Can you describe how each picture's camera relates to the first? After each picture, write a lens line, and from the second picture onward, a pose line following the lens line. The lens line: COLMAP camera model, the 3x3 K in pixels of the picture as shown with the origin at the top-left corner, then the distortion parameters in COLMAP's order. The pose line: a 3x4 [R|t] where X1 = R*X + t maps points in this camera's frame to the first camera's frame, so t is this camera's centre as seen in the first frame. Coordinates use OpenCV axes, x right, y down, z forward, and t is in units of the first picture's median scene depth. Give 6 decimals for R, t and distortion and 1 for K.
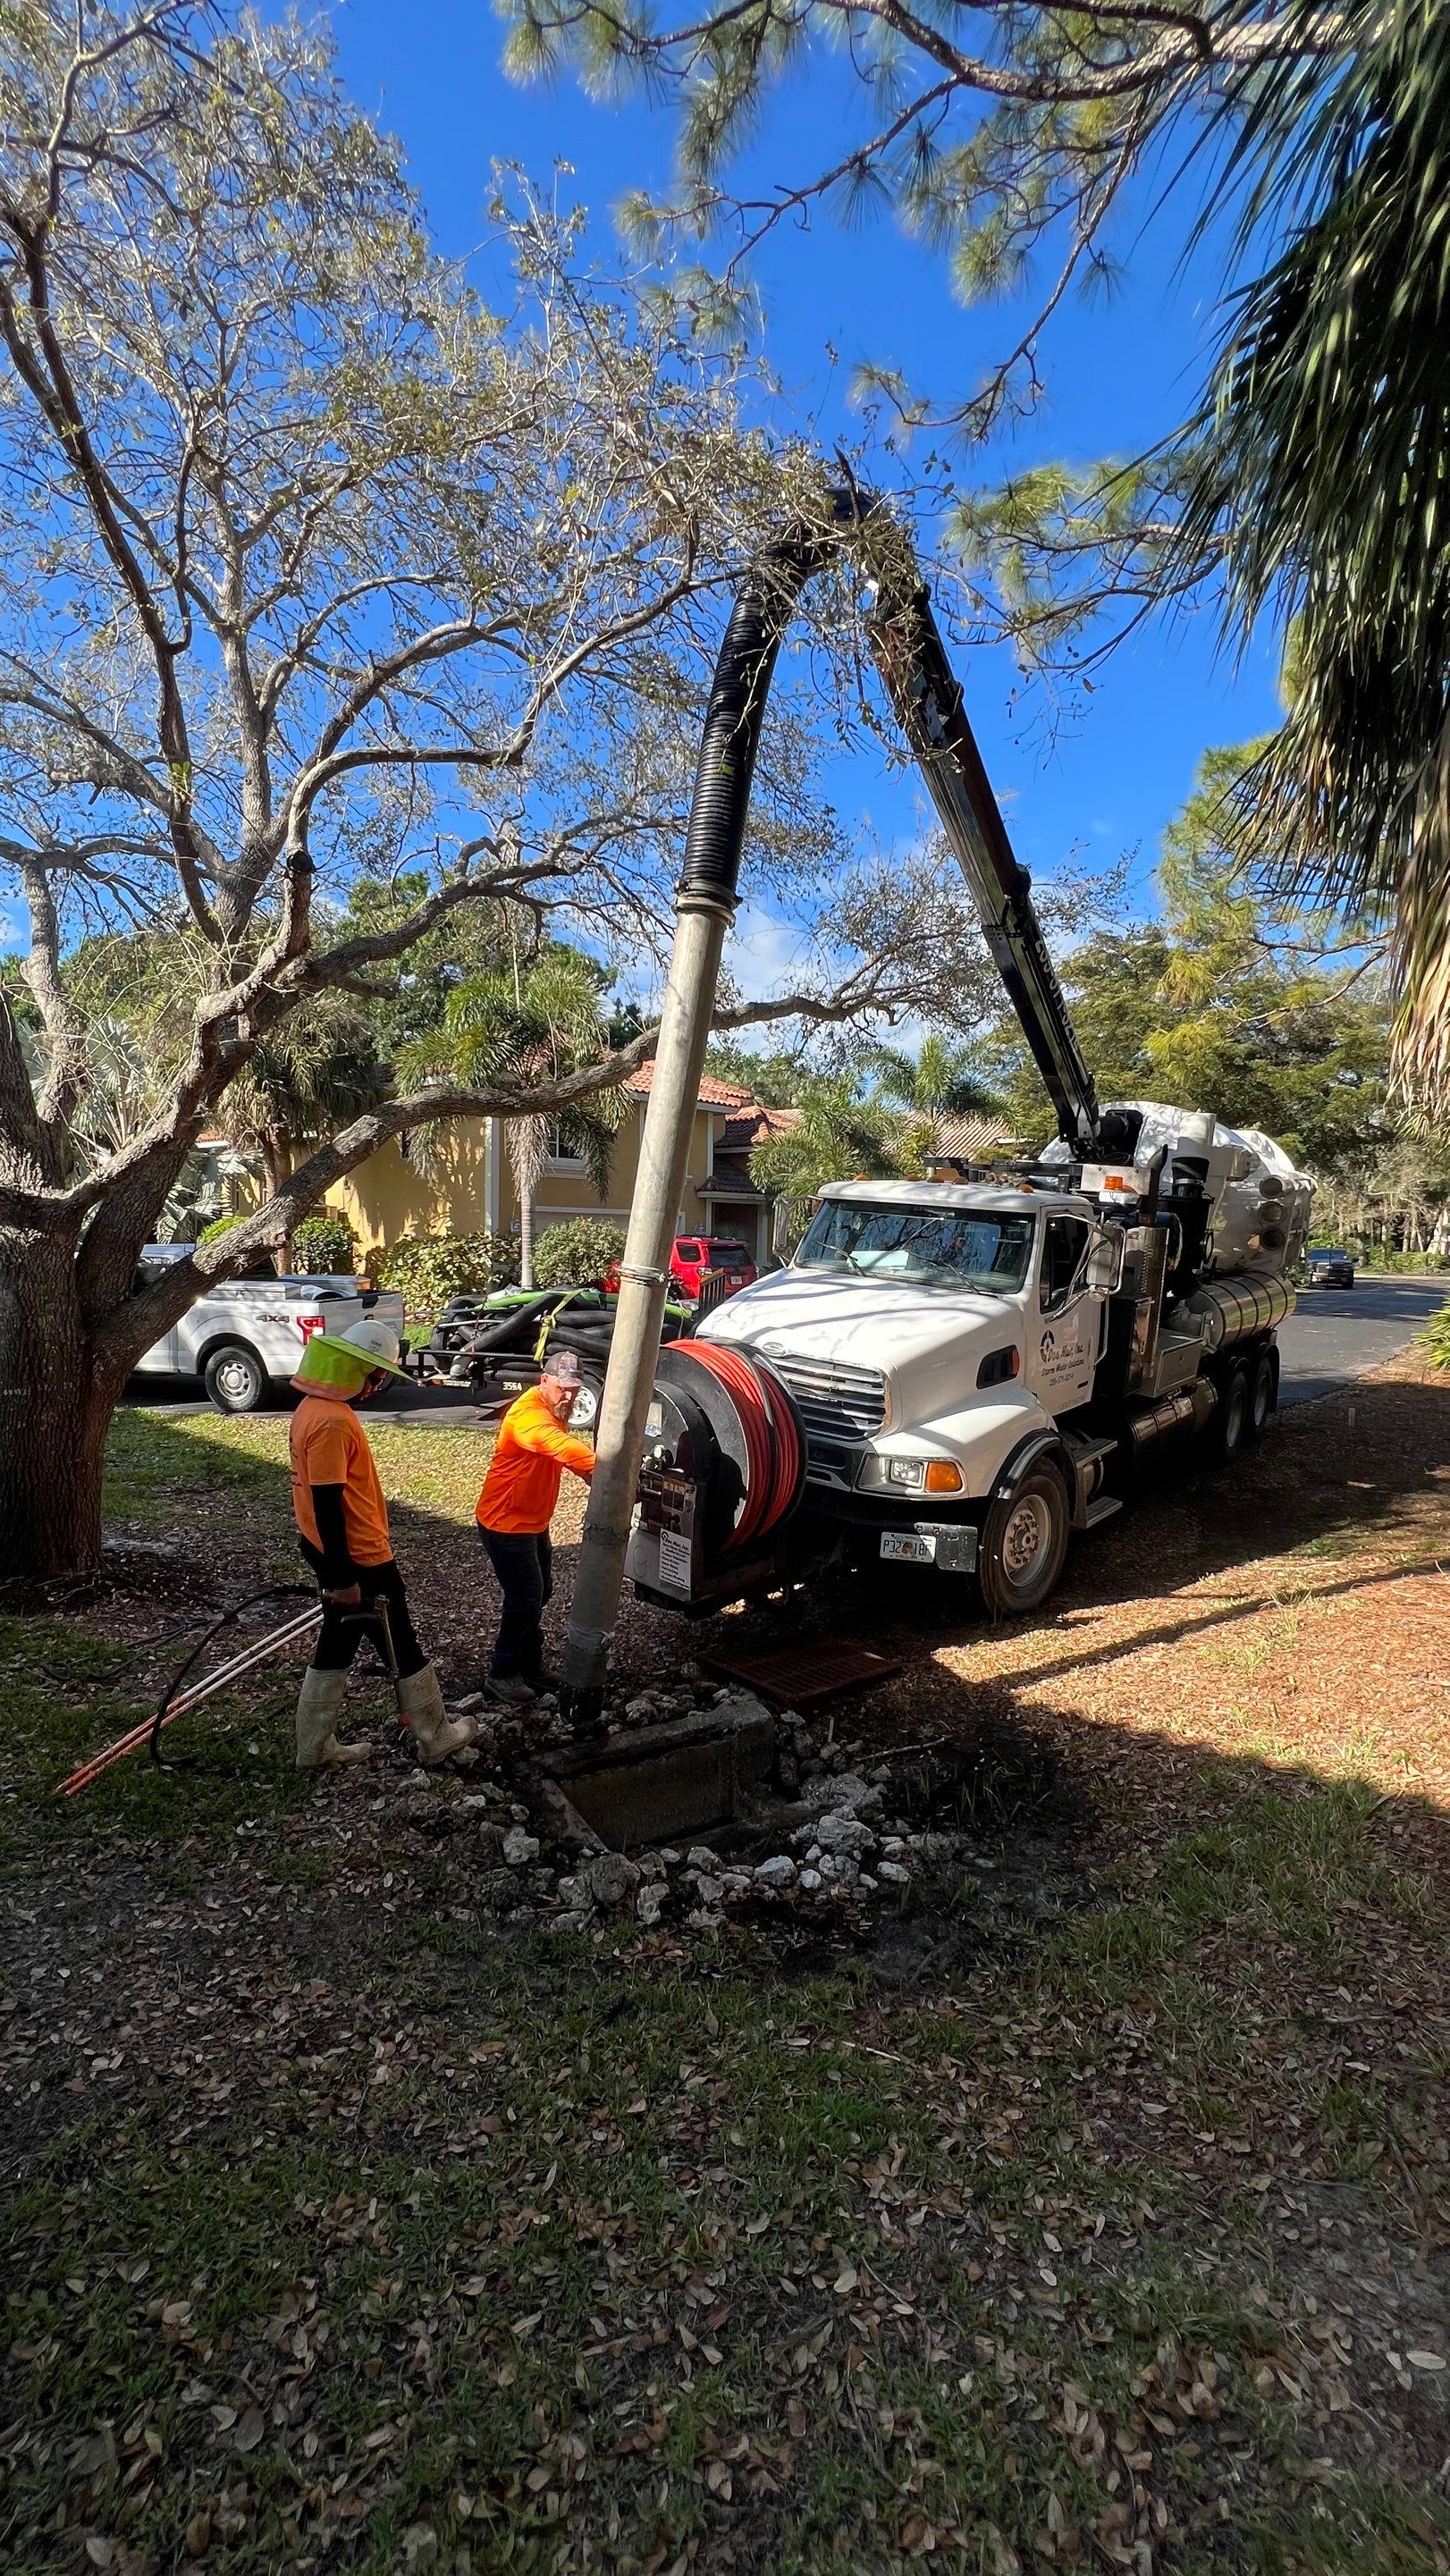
lens RADIAL K [[1024.8, 0, 729.2], [0, 1024.8, 1285.6], [0, 0, 1]] dist [-0.005571, 0.002143]
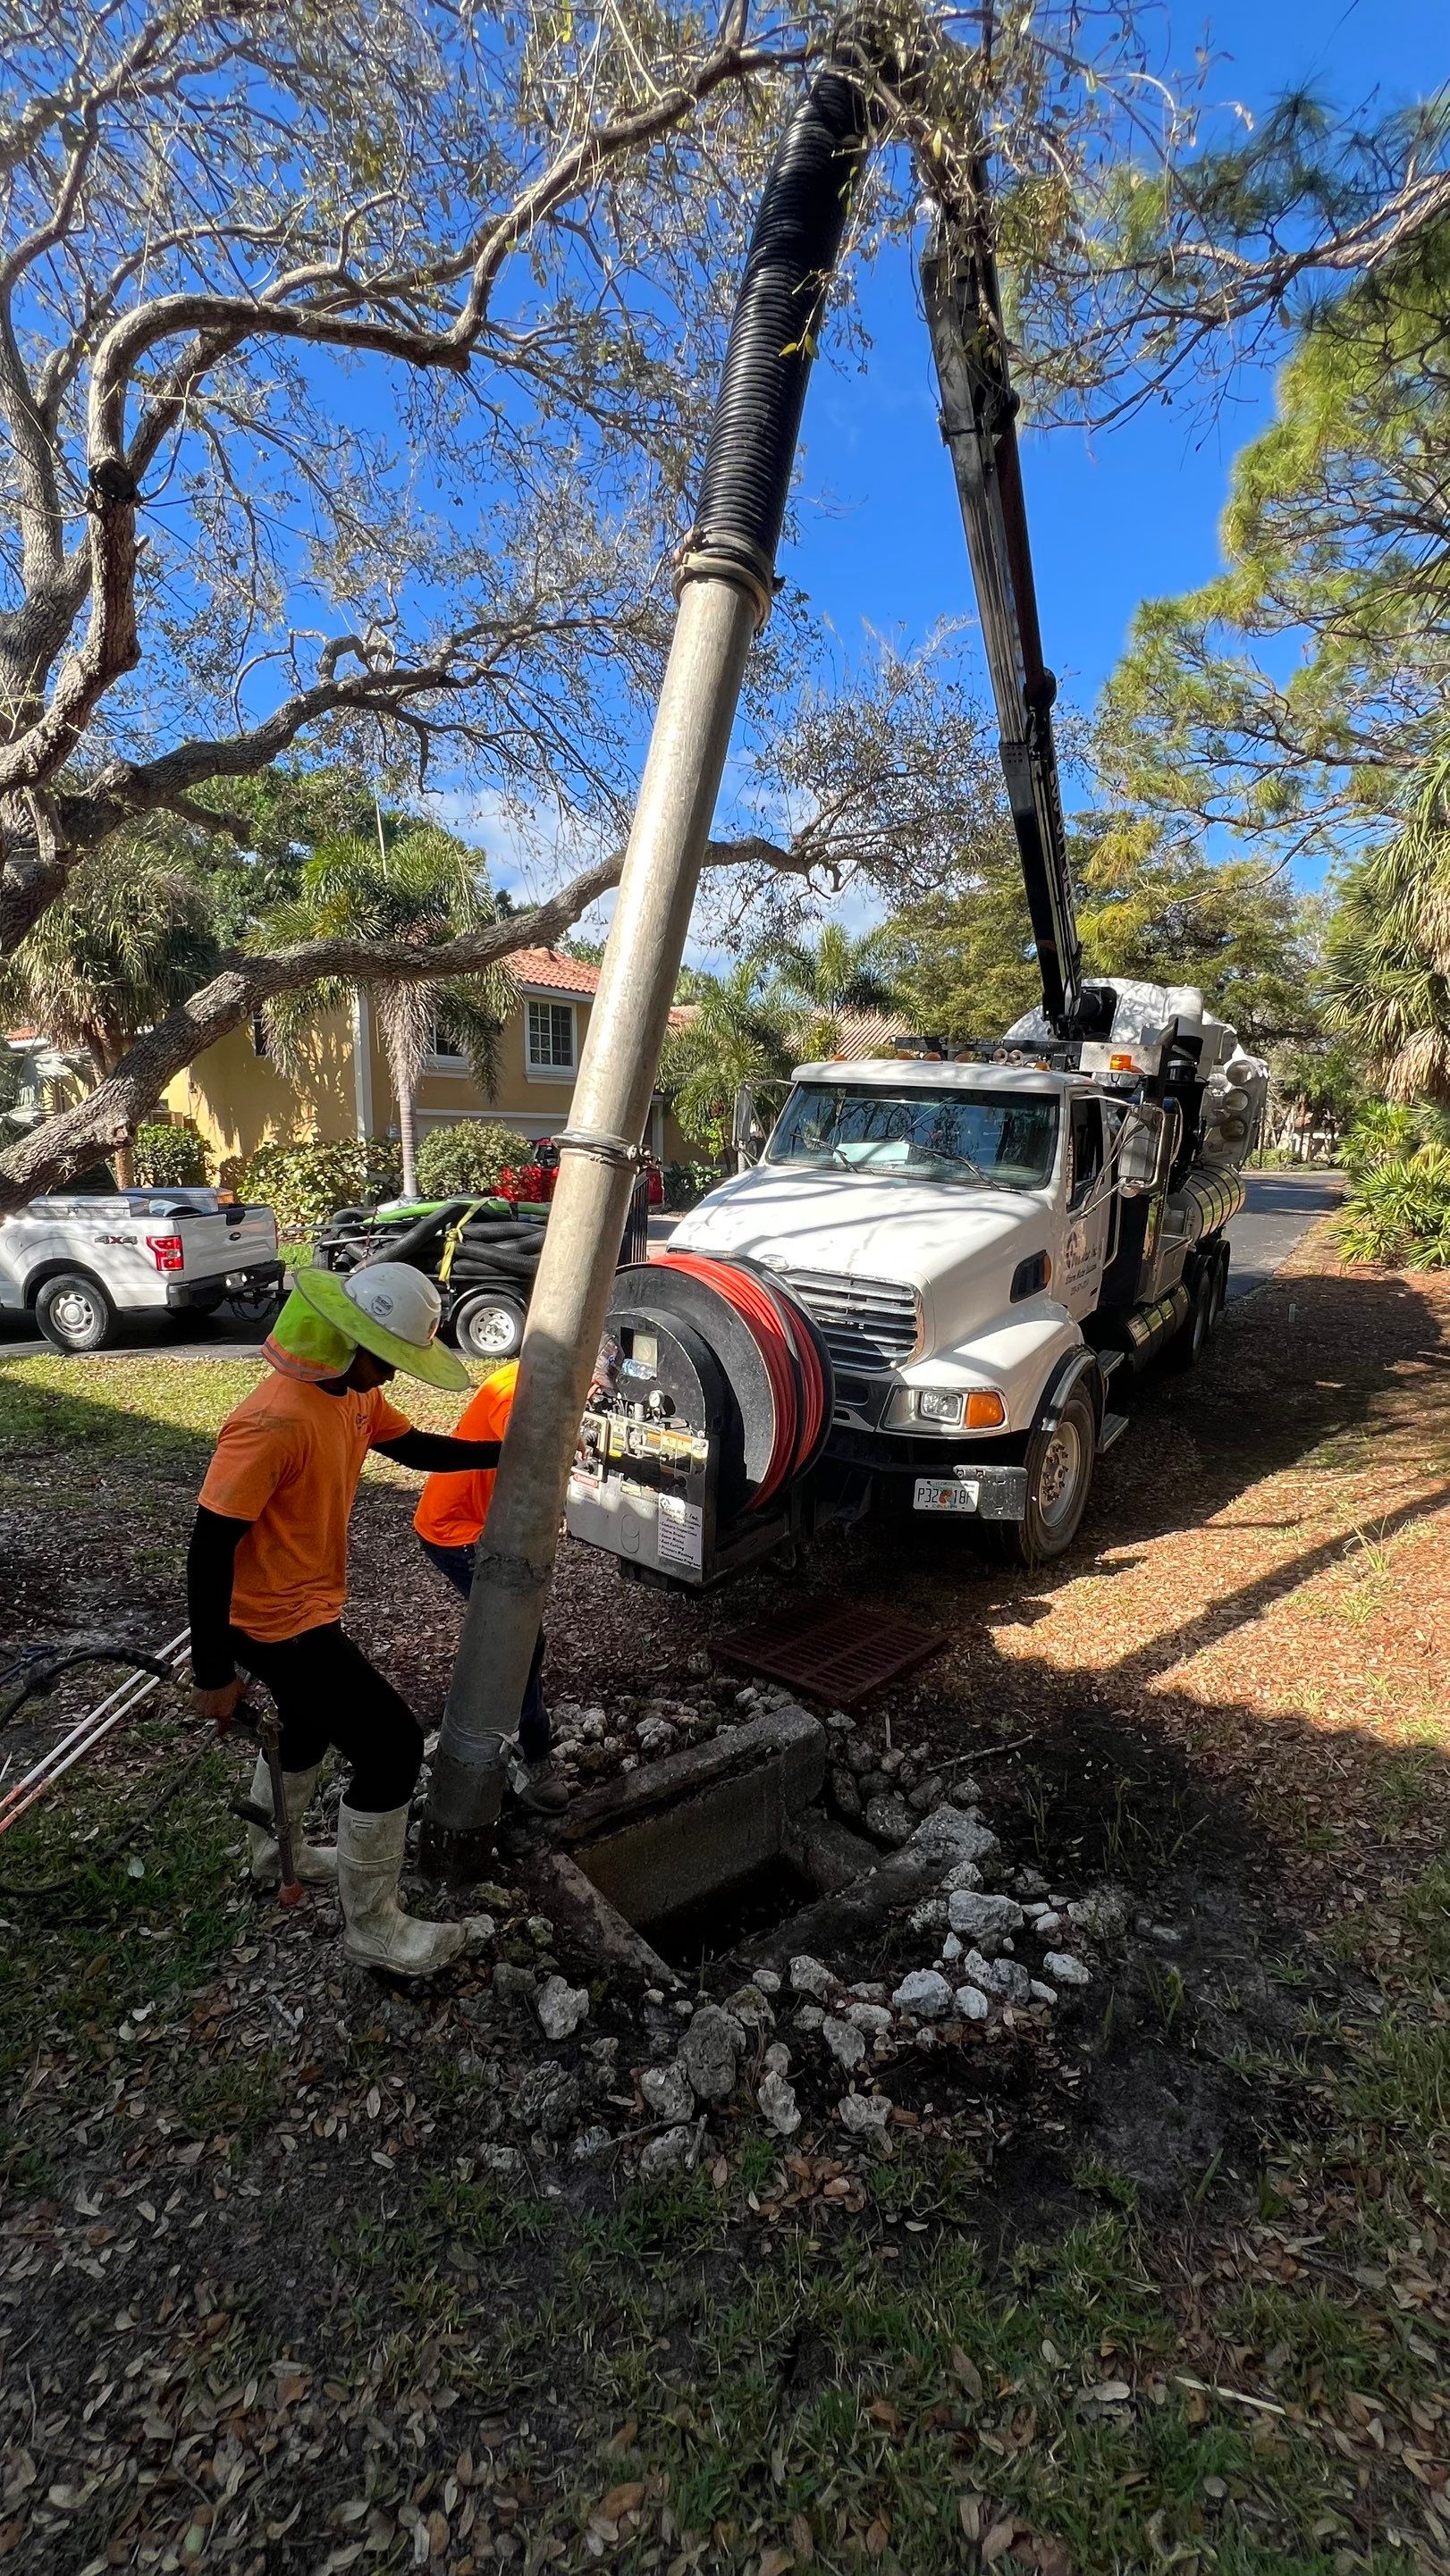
lens RADIAL K [[1026.9, 0, 729.9], [0, 1026.9, 1284.8], [0, 0, 1]] dist [-0.003995, 0.001351]
pose [[0.992467, -0.030143, 0.118744, -0.092840], [0.019464, 0.995744, 0.090087, 0.005356], [-0.120954, -0.087097, 0.988830, 0.203985]]
